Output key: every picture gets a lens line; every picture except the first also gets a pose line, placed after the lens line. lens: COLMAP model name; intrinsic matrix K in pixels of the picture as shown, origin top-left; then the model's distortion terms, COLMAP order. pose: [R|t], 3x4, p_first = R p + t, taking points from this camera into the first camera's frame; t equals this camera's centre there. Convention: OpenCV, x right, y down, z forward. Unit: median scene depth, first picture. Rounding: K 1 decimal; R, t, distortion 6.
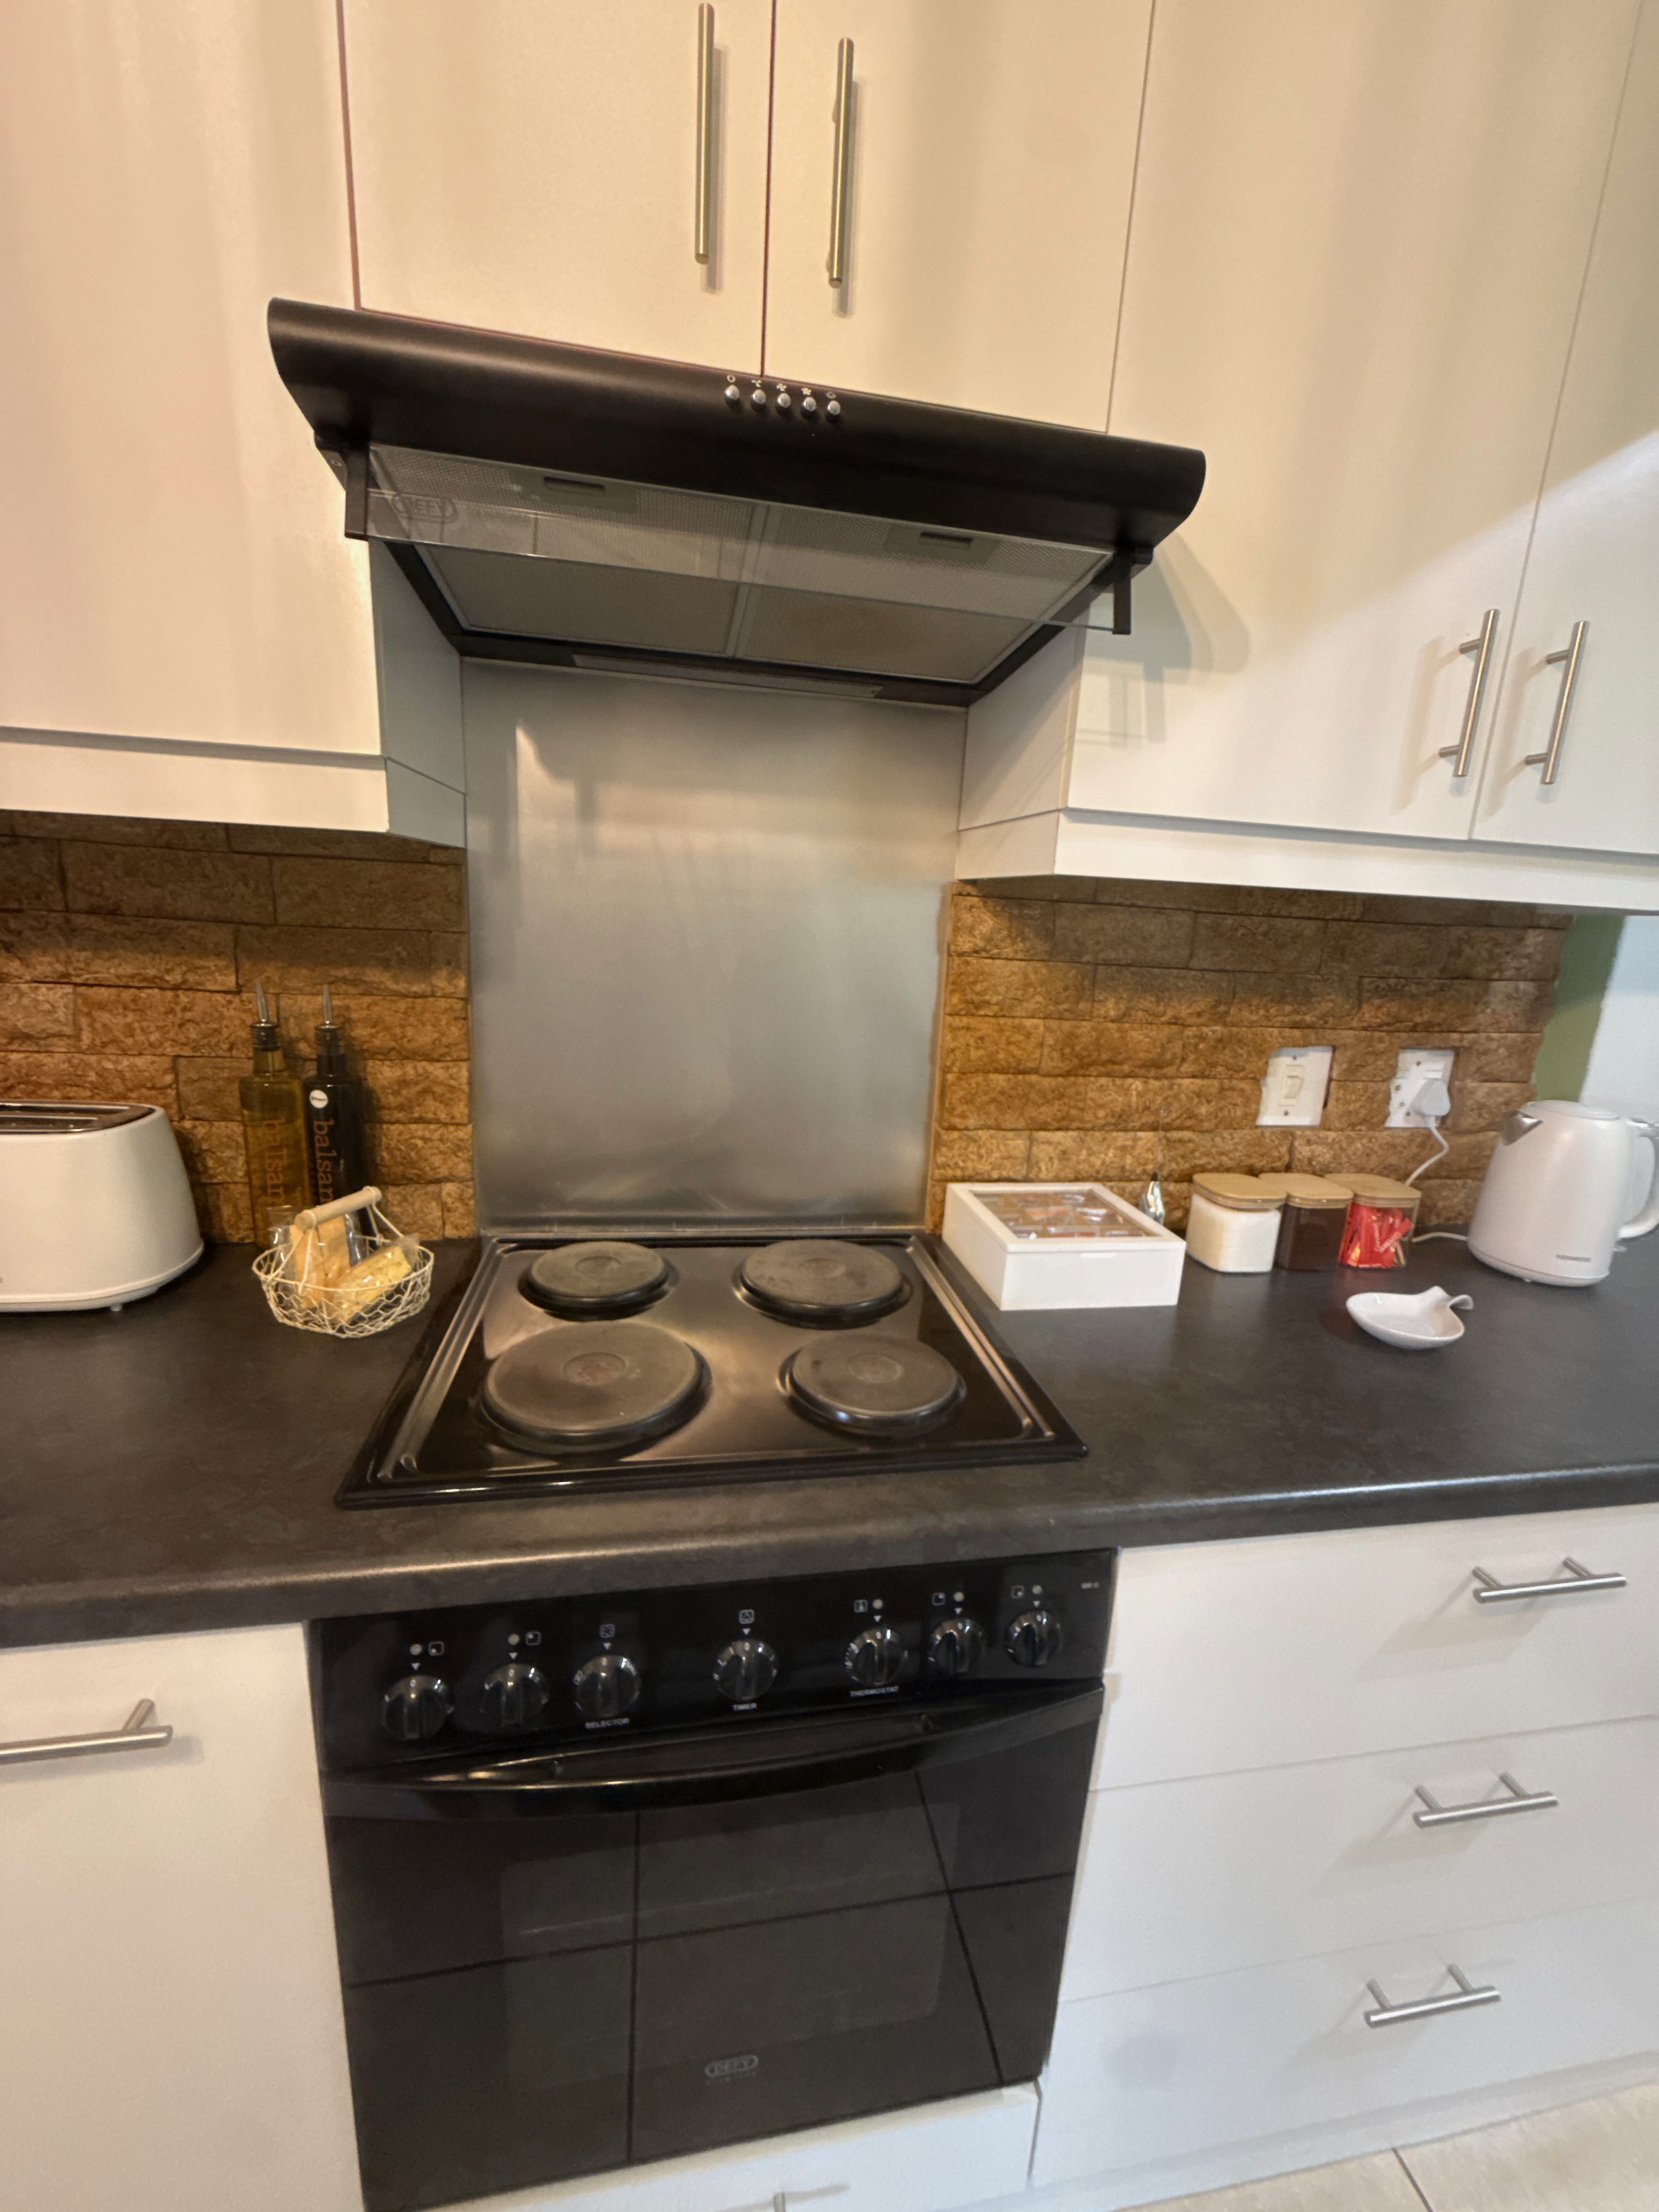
lens RADIAL K [[881.8, 0, 833.1], [0, 881.8, 1105.1], [0, 0, 1]] dist [0.000524, 0.000632]
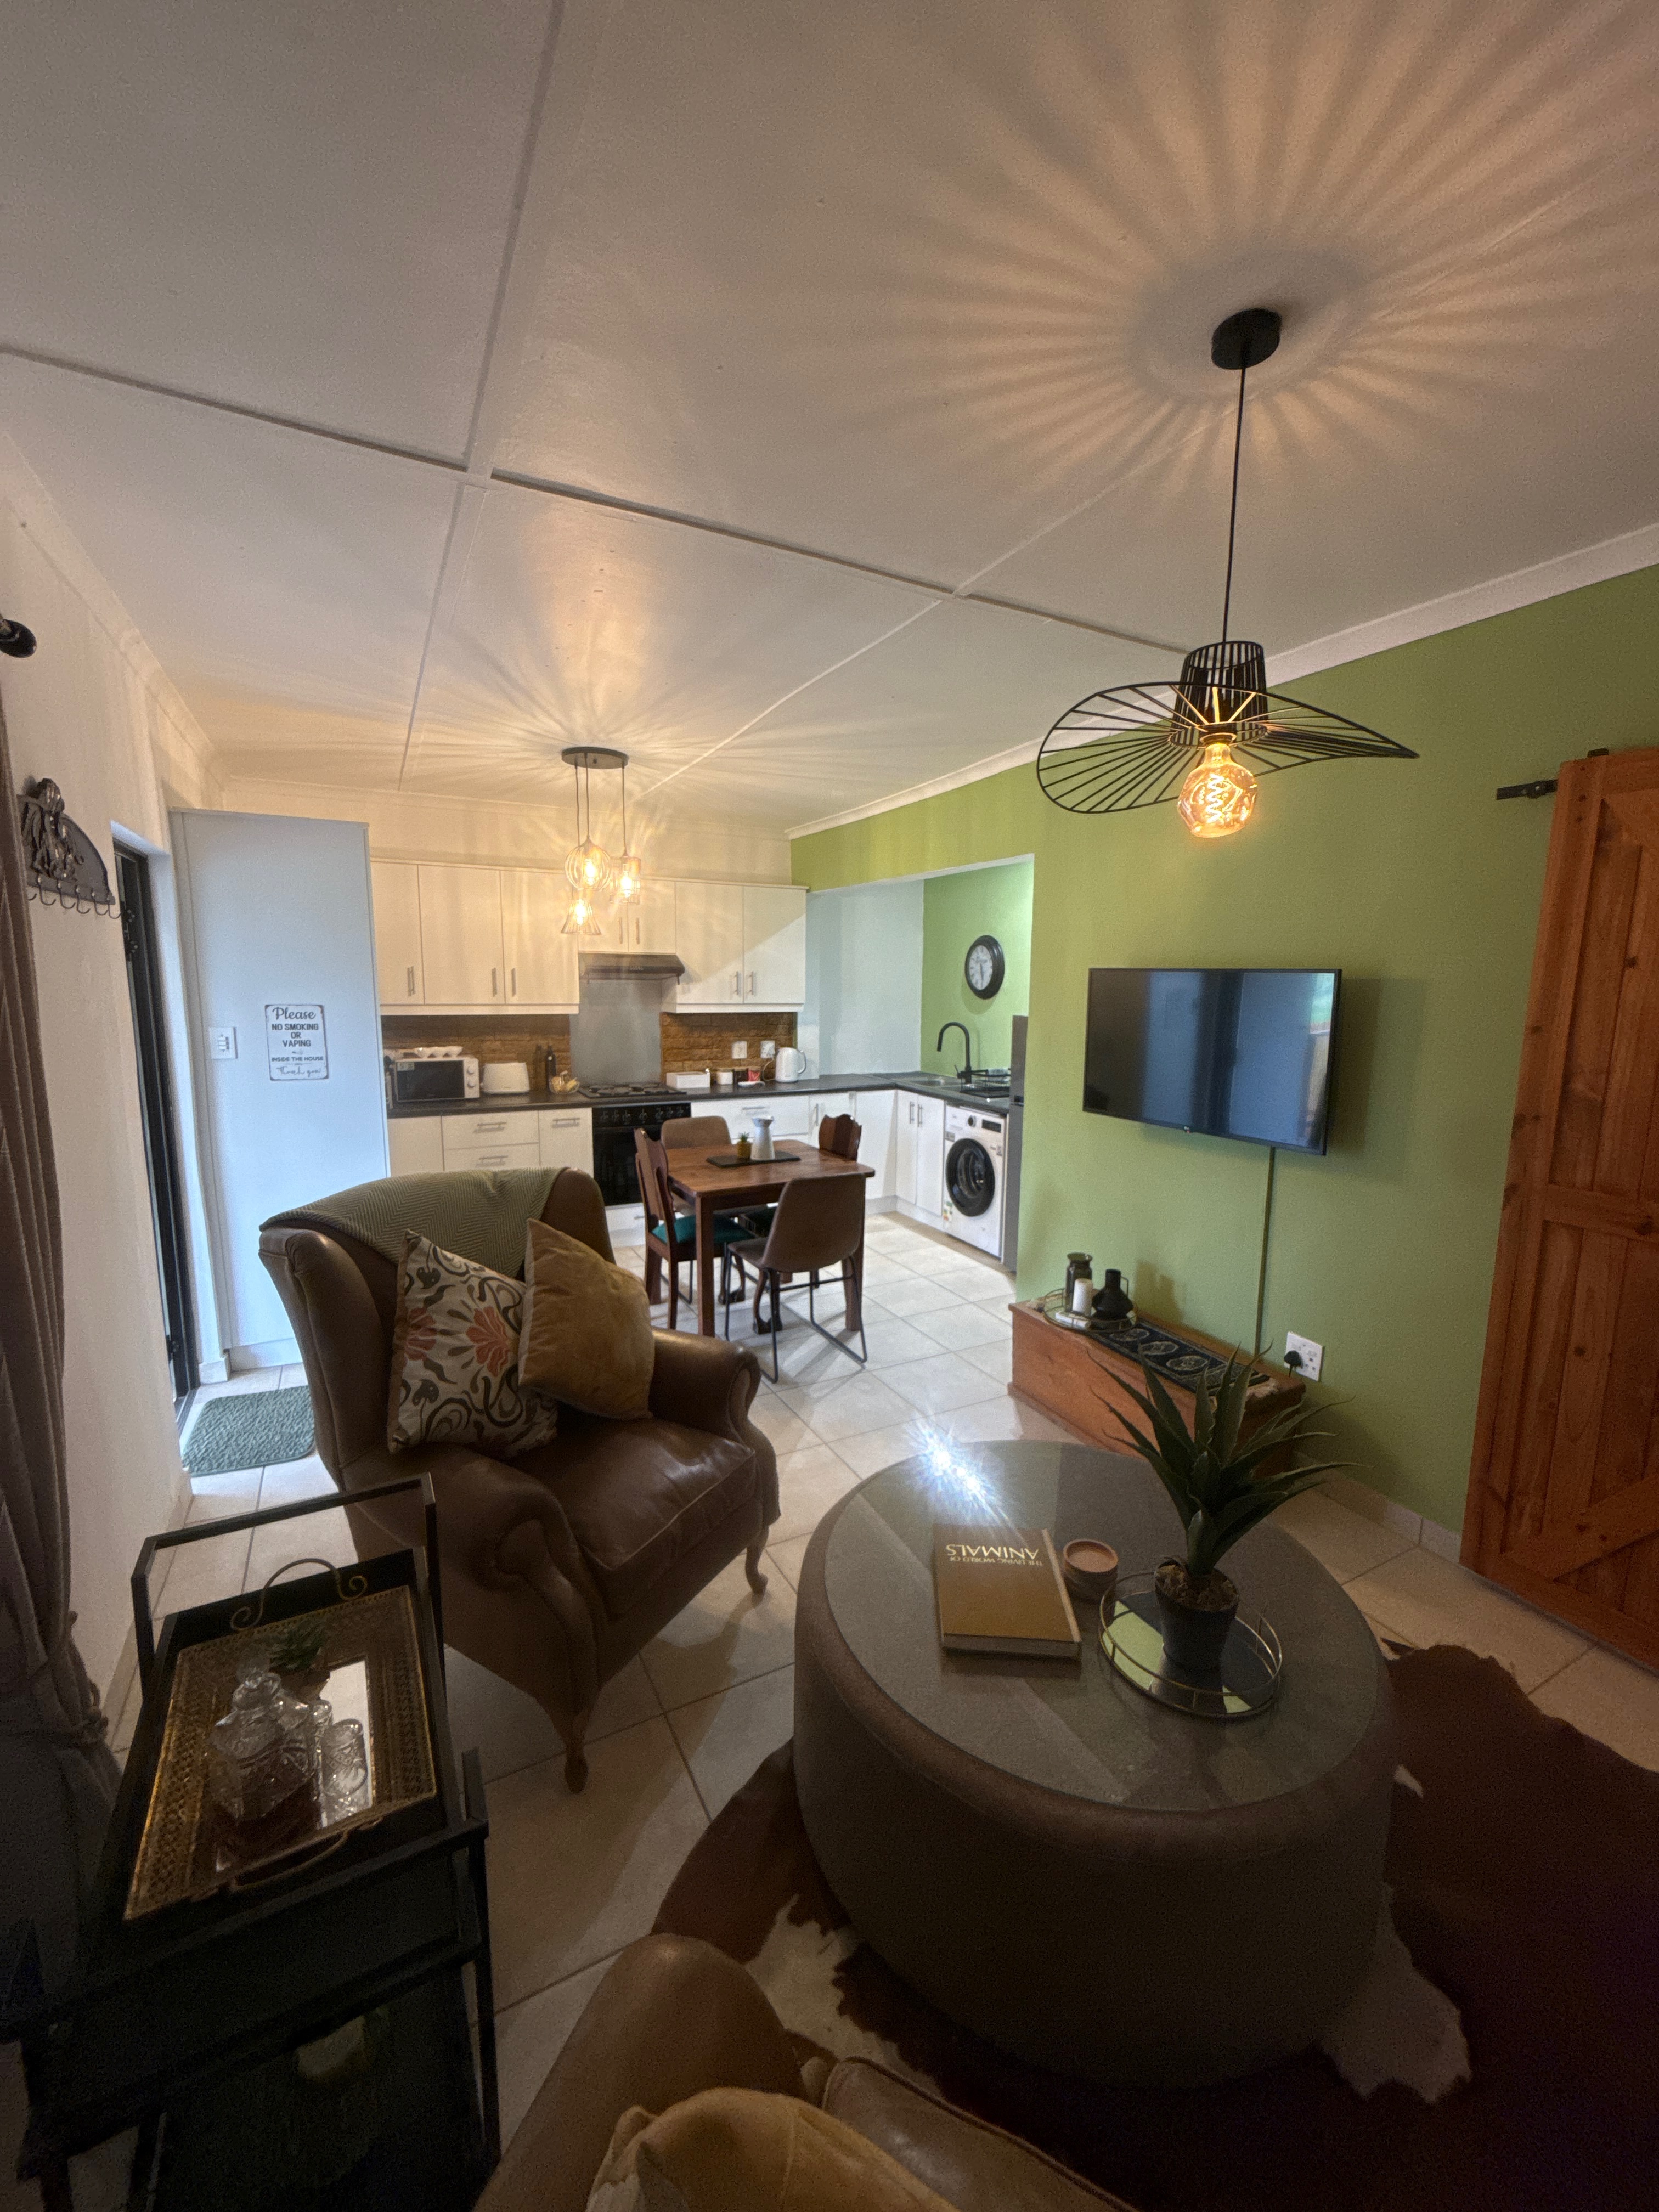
lens RADIAL K [[881.8, 0, 835.4], [0, 881.8, 1109.2], [0, 0, 1]] dist [0.000524, 0.000632]
pose [[0.952884, -0.086654, 0.290695, -0.480983], [0.107234, 0.992678, -0.055600, 0.766018], [-0.283749, 0.084153, 0.955199, -4.529687]]
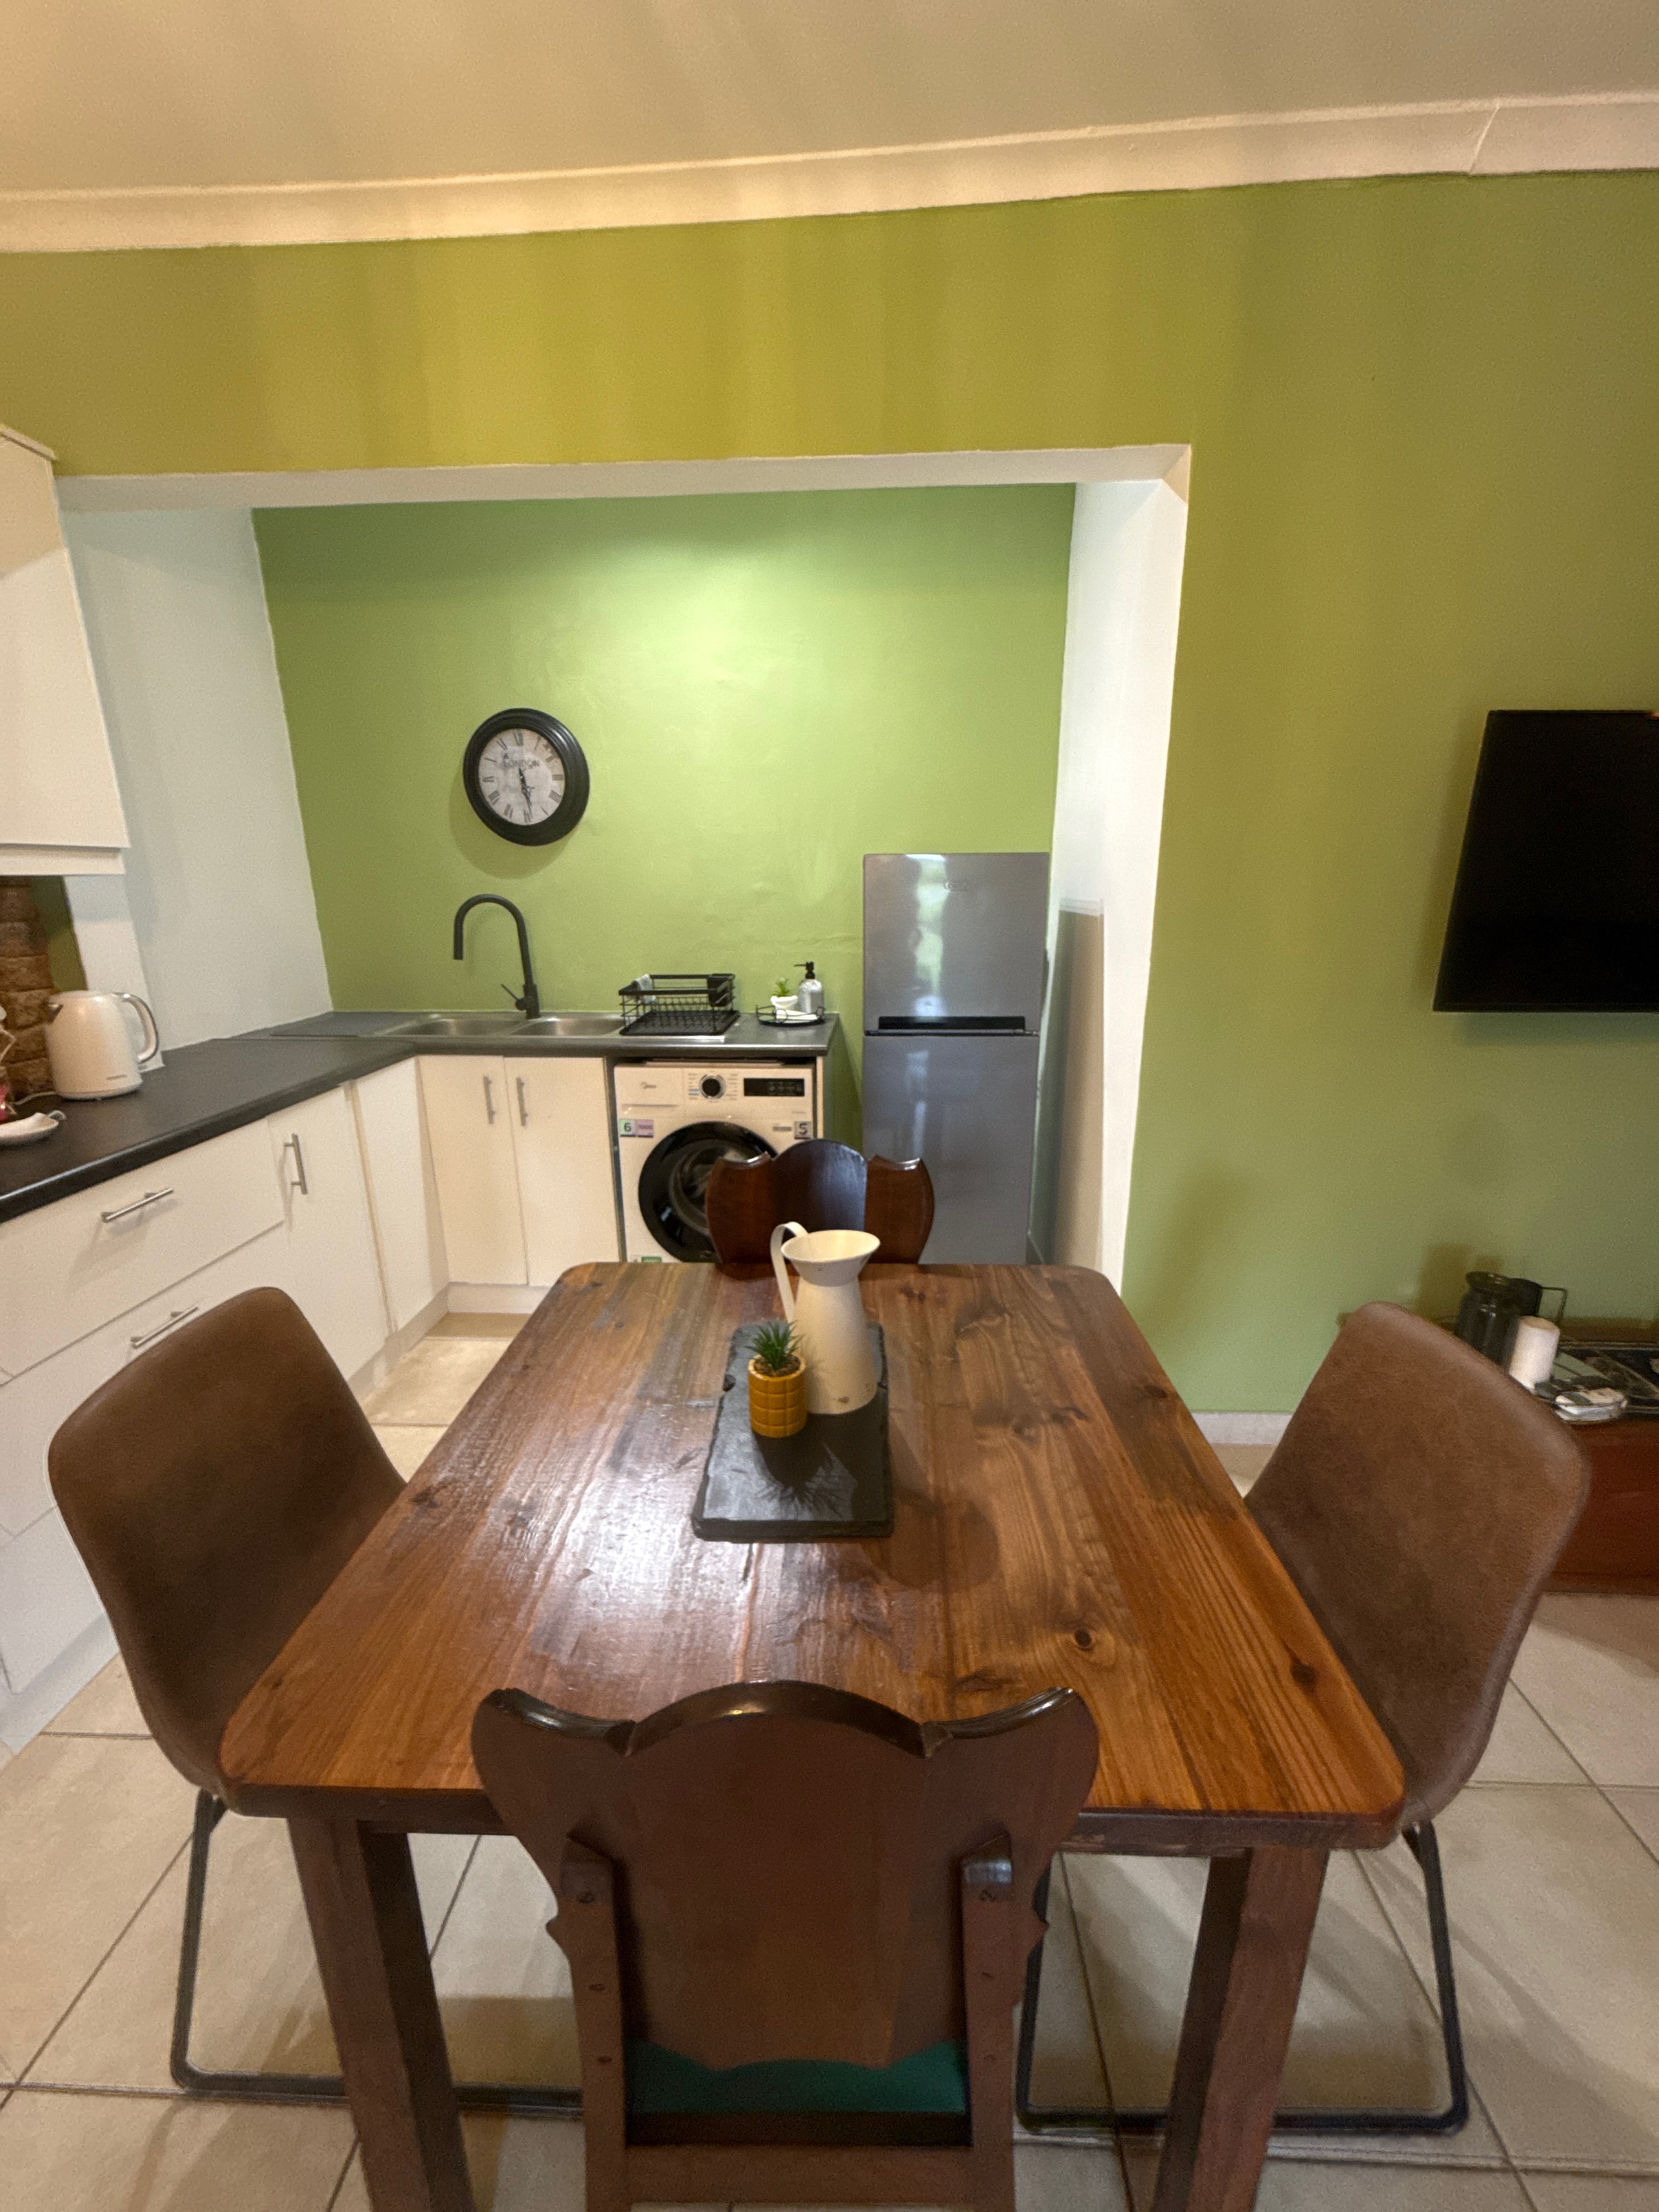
lens RADIAL K [[881.8, 0, 829.9], [0, 881.8, 1111.3], [0, 0, 1]] dist [0.000524, 0.000632]
pose [[0.223269, -0.305313, 0.925708, -0.524926], [0.239144, 0.937813, 0.251627, 0.148256], [-0.944966, 0.165197, 0.282398, -0.887679]]
